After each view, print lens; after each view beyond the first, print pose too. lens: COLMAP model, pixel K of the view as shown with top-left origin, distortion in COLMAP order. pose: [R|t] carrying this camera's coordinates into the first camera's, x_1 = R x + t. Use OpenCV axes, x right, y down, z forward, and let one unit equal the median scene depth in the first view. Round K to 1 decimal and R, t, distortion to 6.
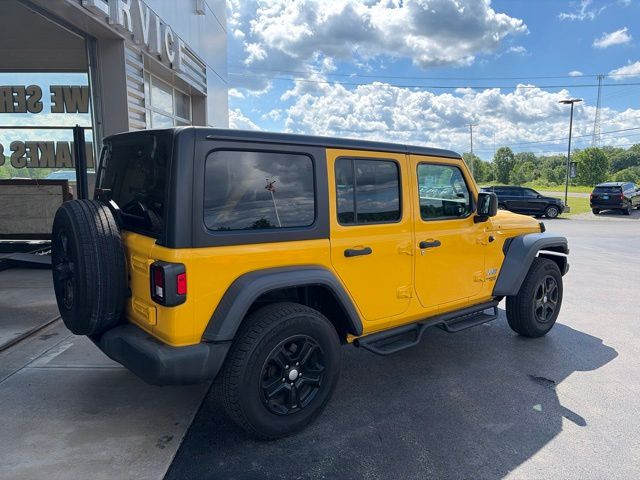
lens RADIAL K [[480.9, 0, 335.7], [0, 480.9, 228.3], [0, 0, 1]] dist [0.004315, -0.001182]
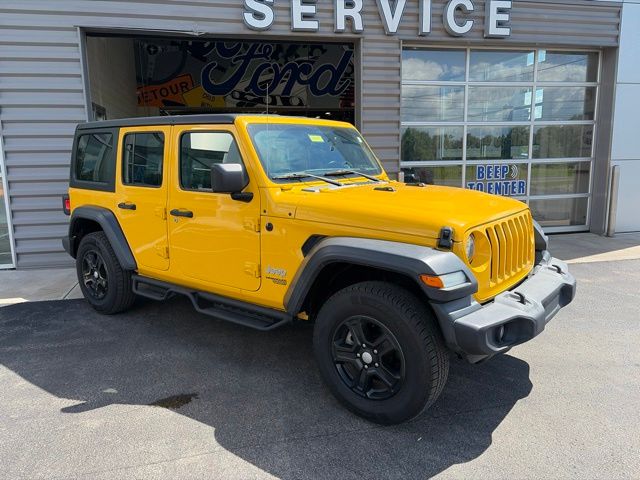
lens RADIAL K [[493.2, 0, 320.0], [0, 493.2, 240.0], [0, 0, 1]] dist [0.020070, -0.007230]
pose [[0.192834, 0.151842, -0.969412, 1.320714], [-0.097064, 0.986060, 0.135142, -0.083489], [0.976419, 0.068035, 0.204884, 1.121672]]
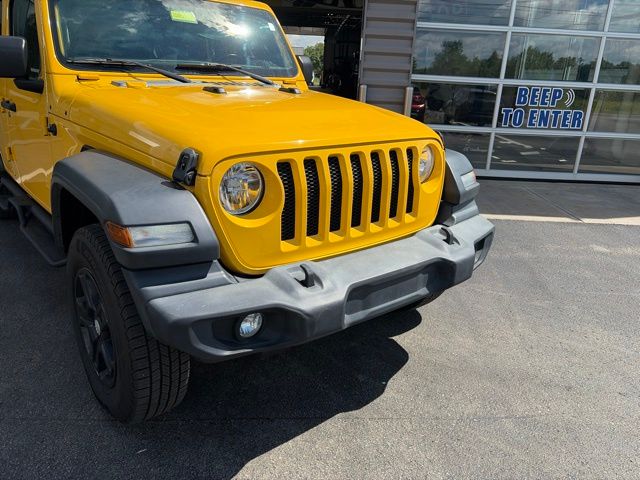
lens RADIAL K [[493.1, 0, 320.0], [0, 493.1, 240.0], [0, 0, 1]] dist [0.029291, 0.000587]
pose [[-0.009475, 0.313853, -0.949424, 1.094974], [-0.164240, 0.936084, 0.311082, -0.105775], [0.986375, 0.158881, 0.042677, 1.576866]]
